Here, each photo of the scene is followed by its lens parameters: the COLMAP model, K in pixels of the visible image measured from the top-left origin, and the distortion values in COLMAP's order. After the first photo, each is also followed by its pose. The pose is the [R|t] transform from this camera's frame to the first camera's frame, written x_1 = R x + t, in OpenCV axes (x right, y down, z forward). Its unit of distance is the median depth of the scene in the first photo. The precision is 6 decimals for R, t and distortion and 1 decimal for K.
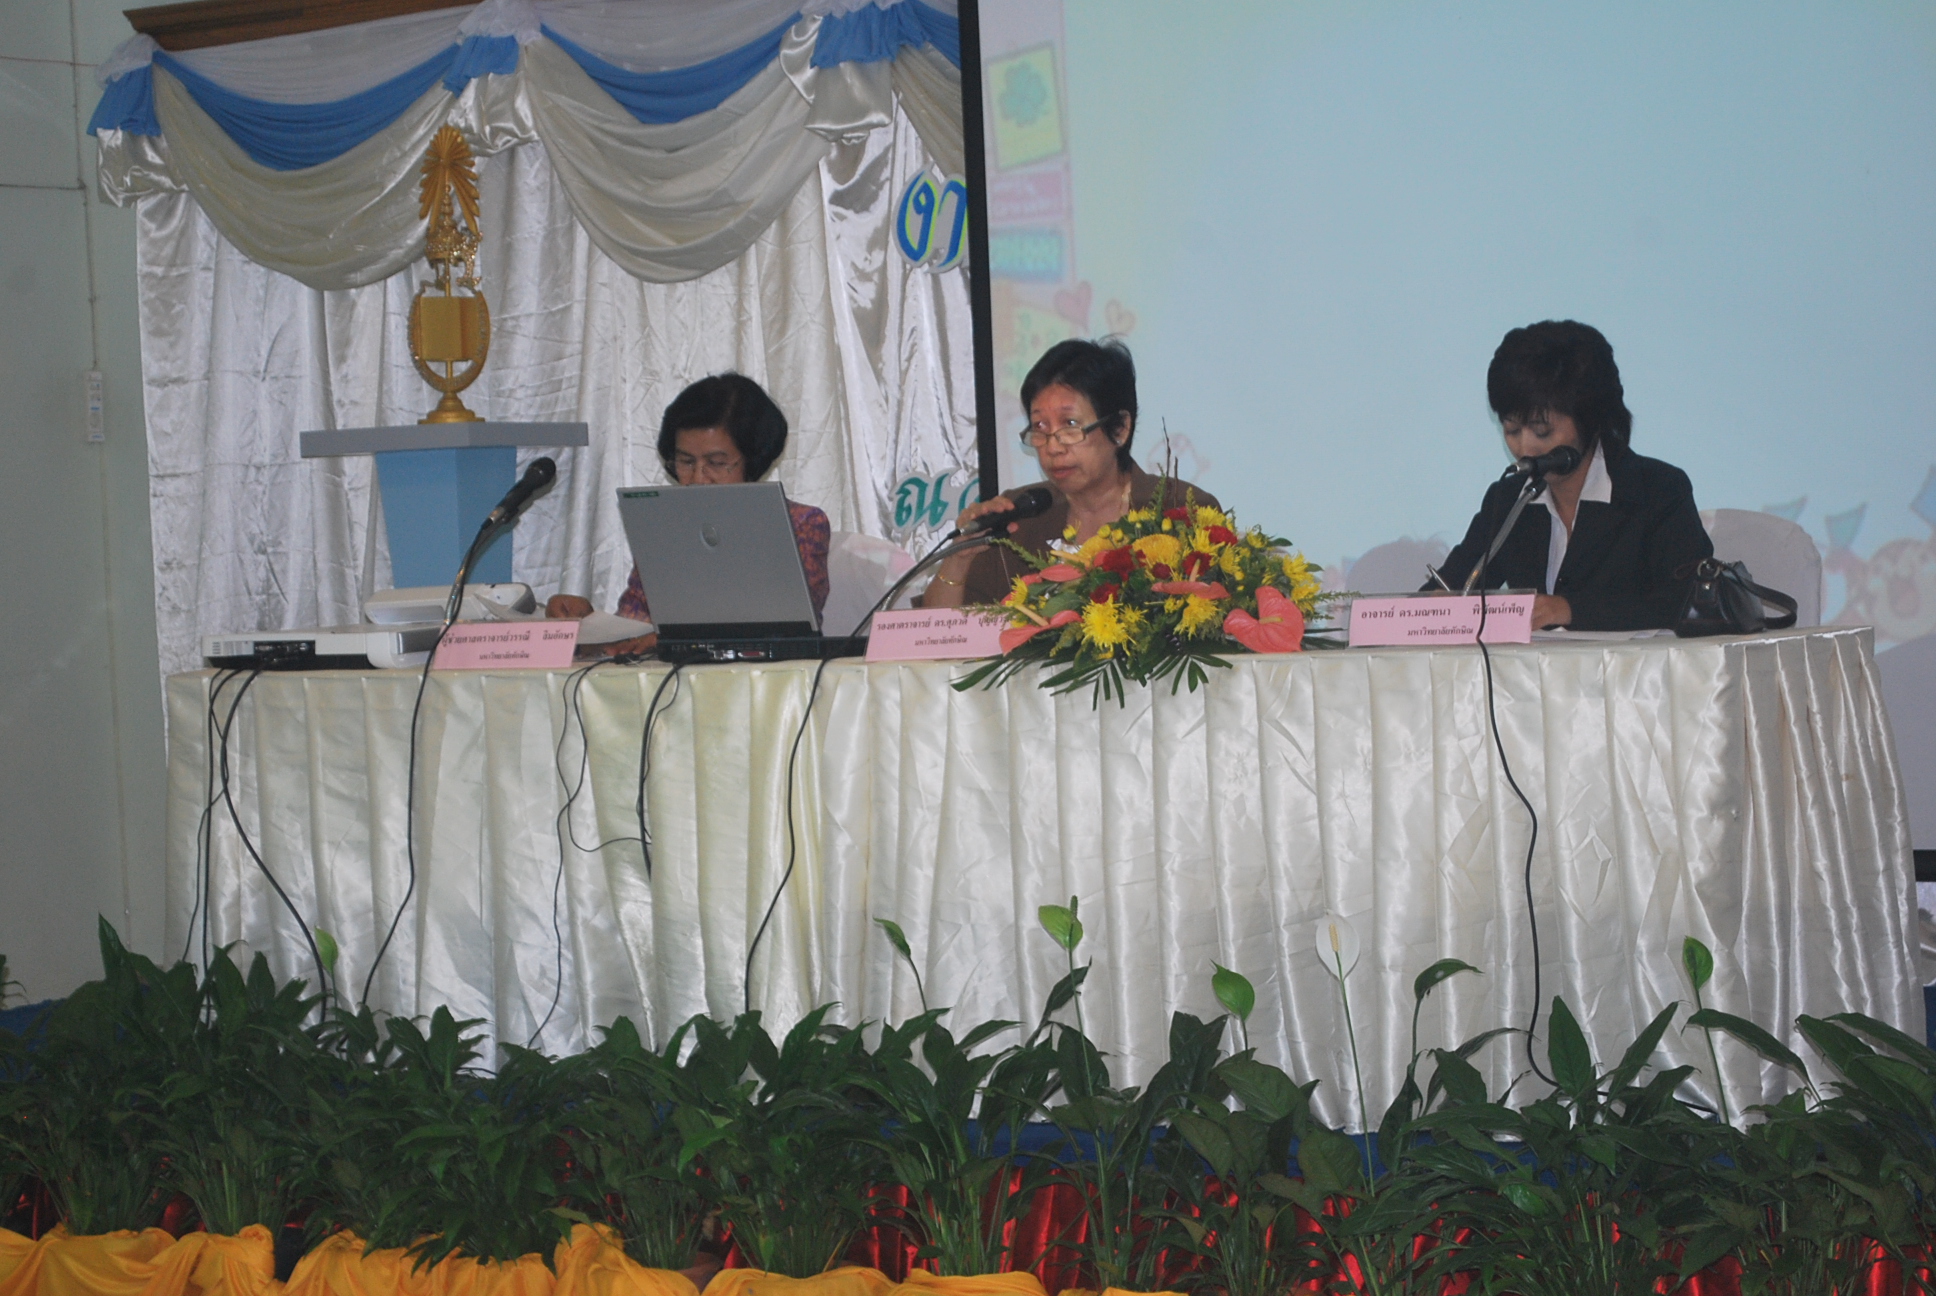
lens RADIAL K [[4499.9, 0, 968.0], [0, 4499.9, 648.0], [0, 0, 1]] dist [0.042679, 0.186768]
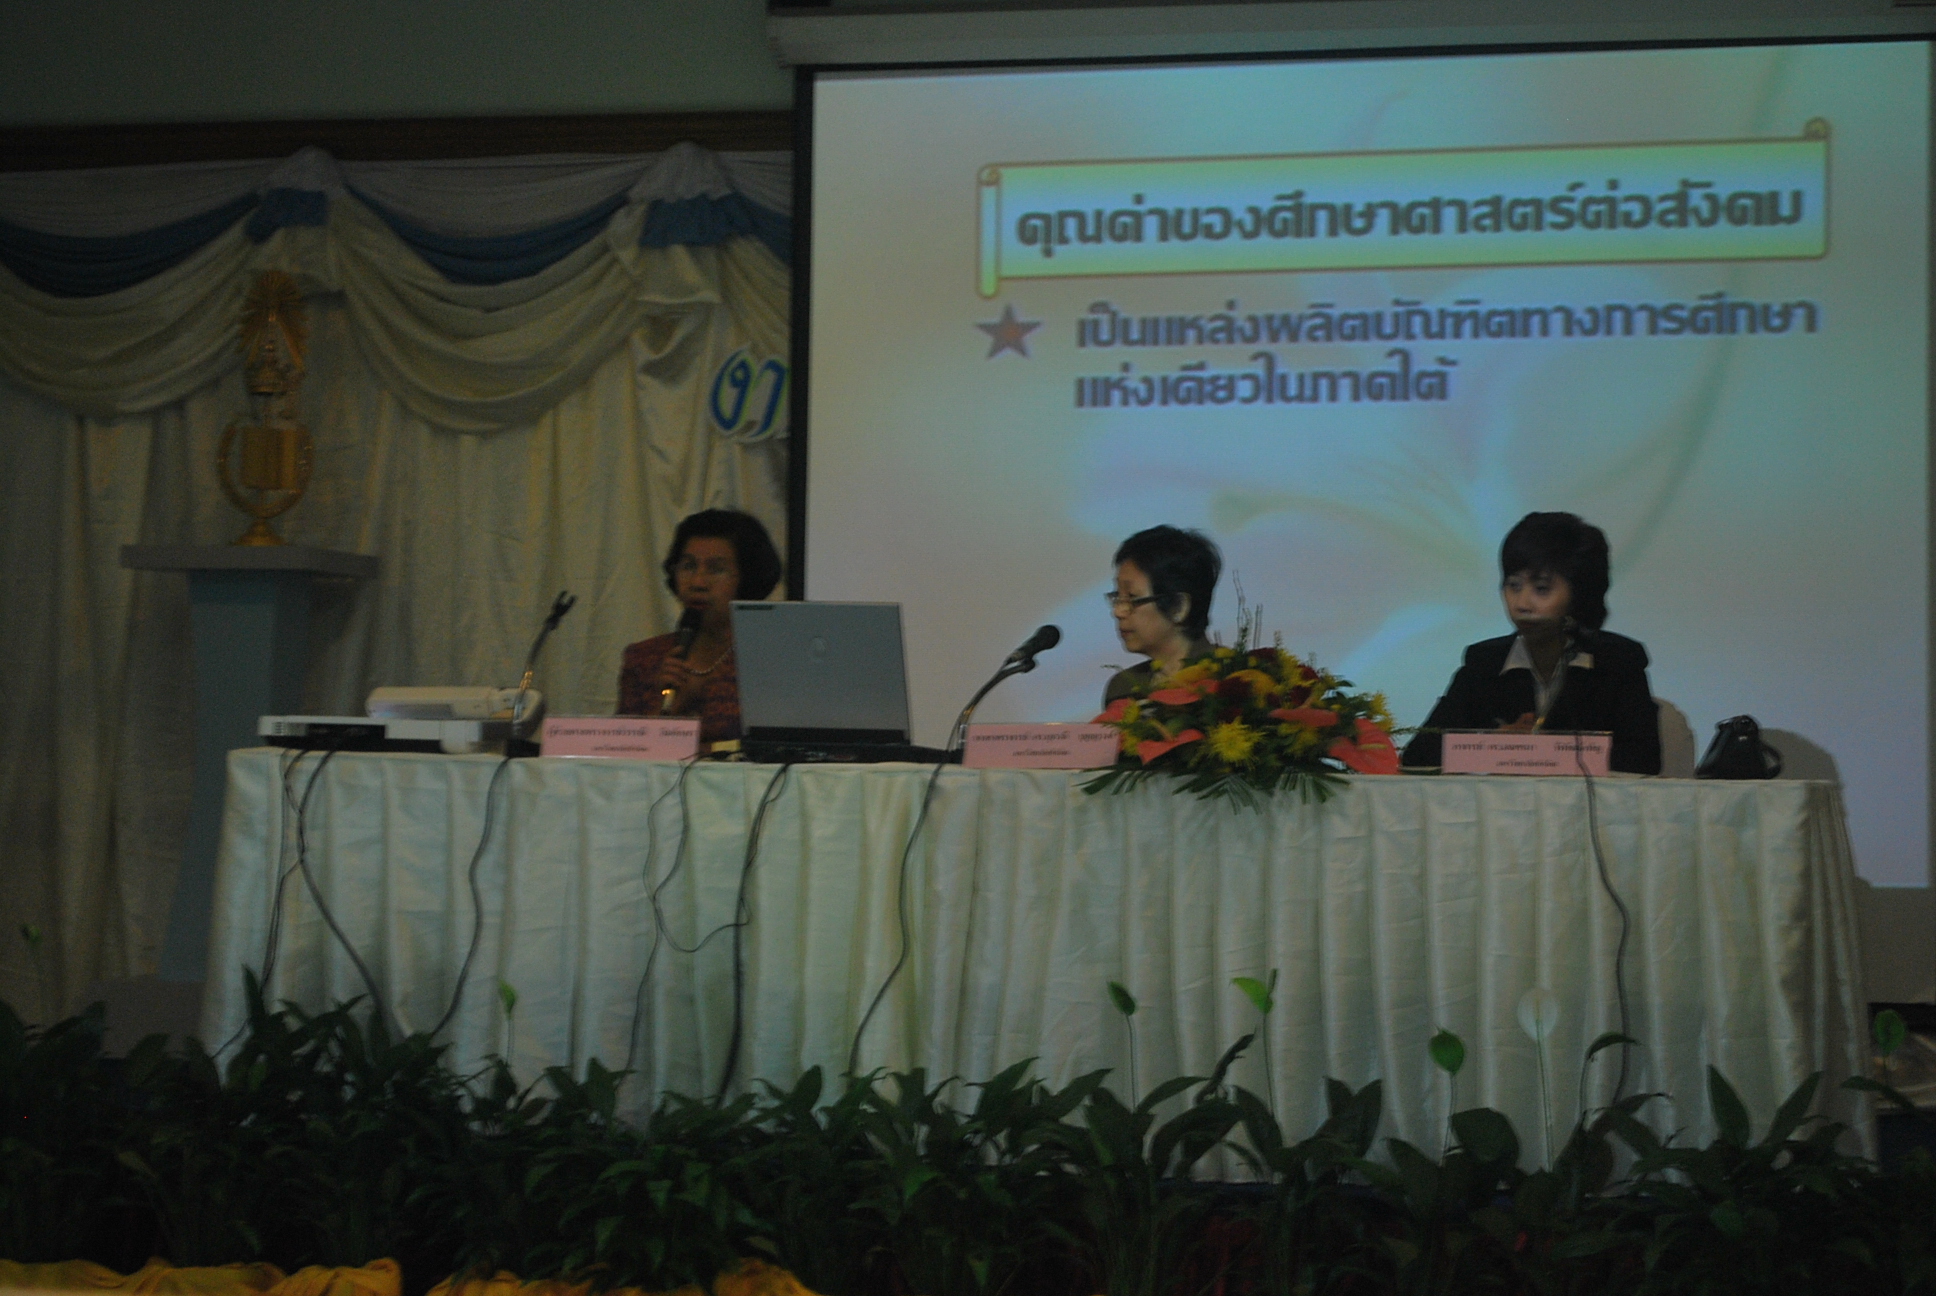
lens RADIAL K [[4503.4, 0, 978.7], [0, 4503.4, 574.9], [0, 0, 1]] dist [0.043203, 0.243158]
pose [[0.956835, 0.071887, 0.281599, -0.297282], [-0.050522, 0.995316, -0.082422, 0.041731], [-0.286205, 0.064637, 0.955986, -0.070648]]
